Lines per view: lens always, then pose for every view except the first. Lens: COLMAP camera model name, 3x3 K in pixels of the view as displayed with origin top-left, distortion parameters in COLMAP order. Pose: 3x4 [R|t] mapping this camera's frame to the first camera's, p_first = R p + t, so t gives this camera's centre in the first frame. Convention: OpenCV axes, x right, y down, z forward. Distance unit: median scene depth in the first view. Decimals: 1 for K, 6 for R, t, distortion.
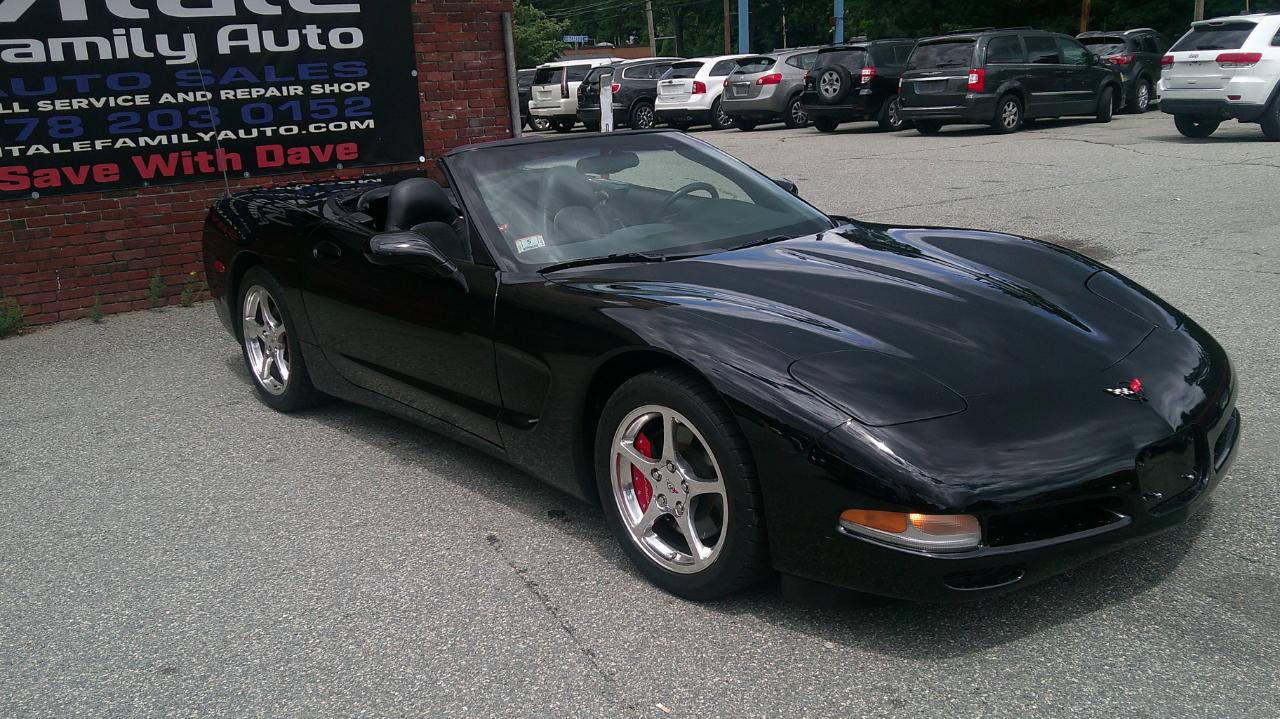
lens RADIAL K [[1167.1, 0, 638.8], [0, 1167.1, 376.3], [0, 0, 1]] dist [0.013683, 0.000000]
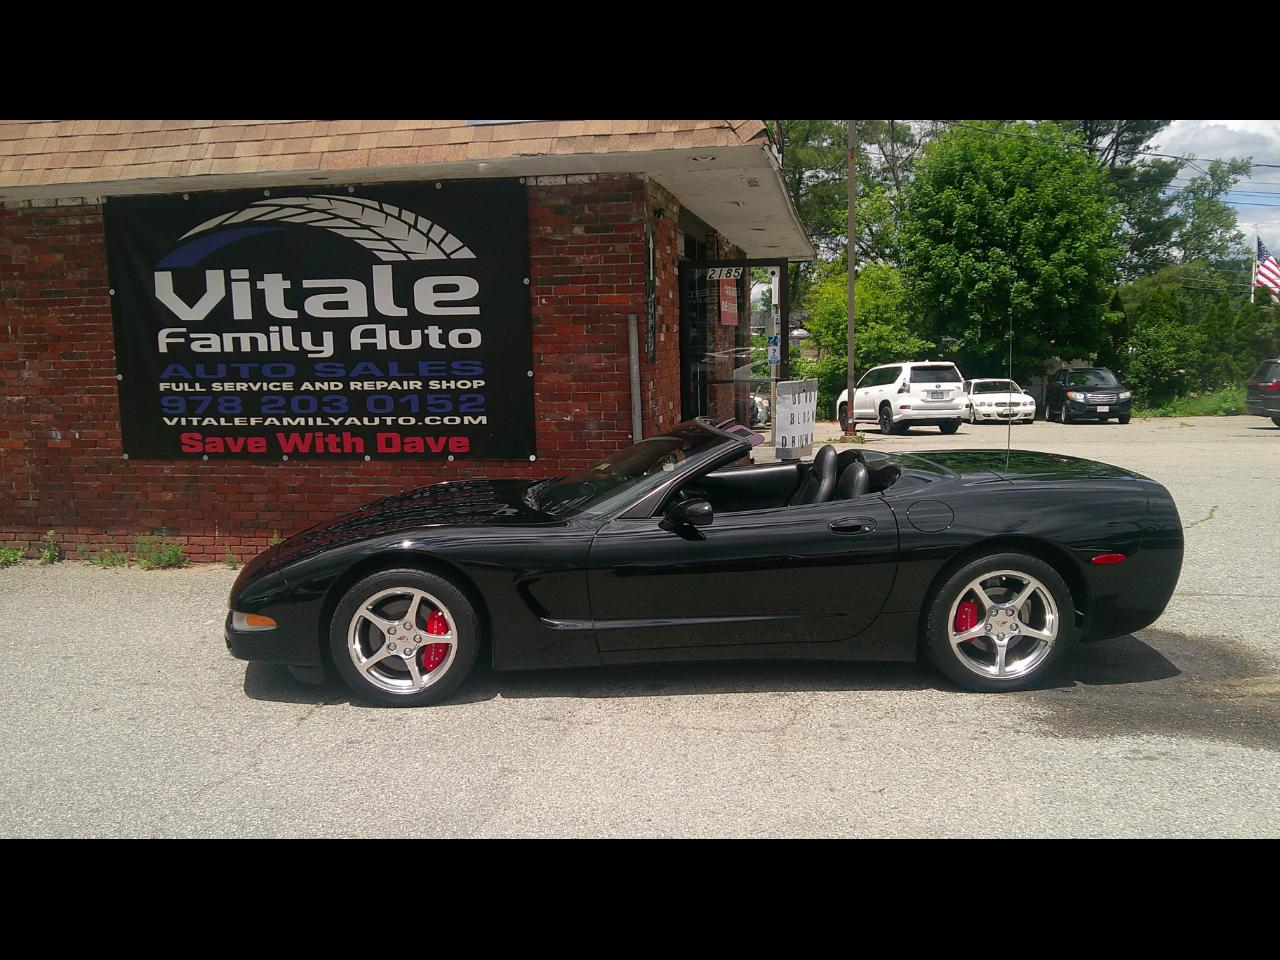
lens RADIAL K [[1161.2, 0, 704.9], [0, 1161.2, 470.7], [0, 0, 1]] dist [0.015168, -0.091236]
pose [[0.745559, 0.110618, -0.657195, 0.606413], [-0.202061, 0.977231, -0.064744, -0.153721], [0.635069, 0.181064, 0.750935, 0.390398]]
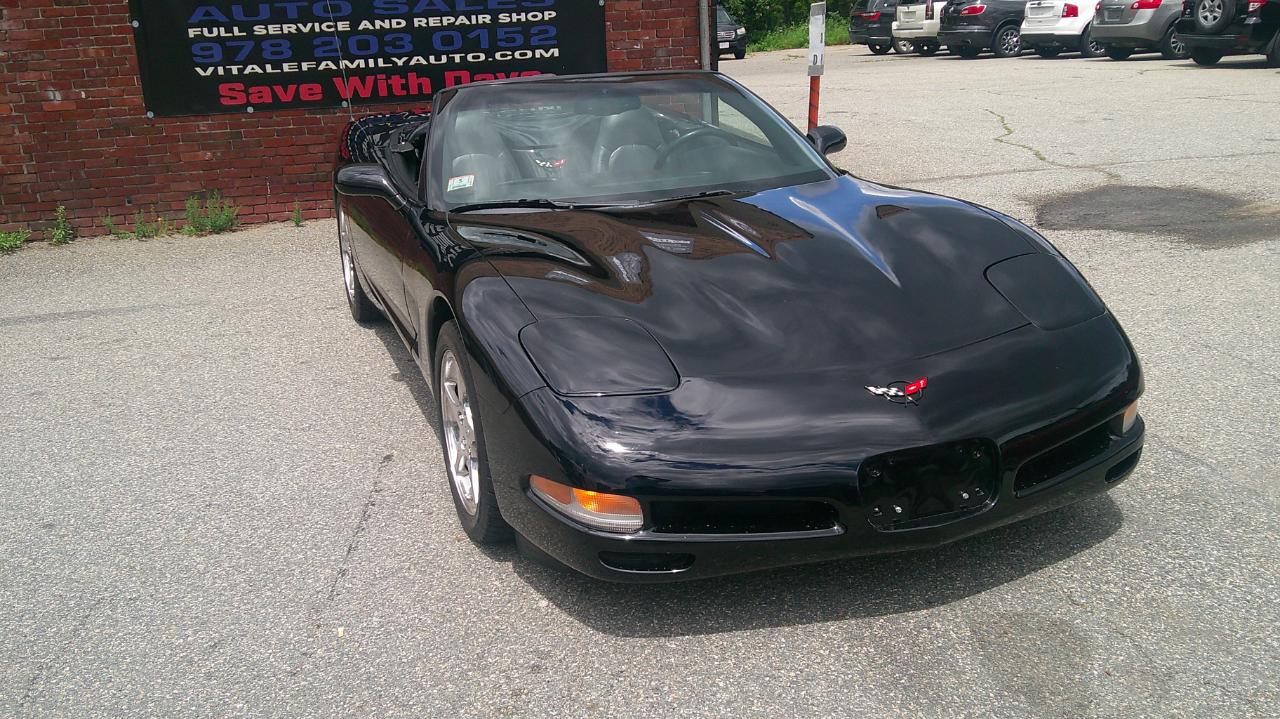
lens RADIAL K [[1167.1, 0, 643.9], [0, 1167.1, 390.2], [0, 0, 1]] dist [0.013683, 0.000000]
pose [[0.945370, 0.116816, -0.304353, 0.204587], [-0.092832, 0.991407, 0.092169, -0.022764], [0.312504, -0.058880, 0.948090, 0.023765]]
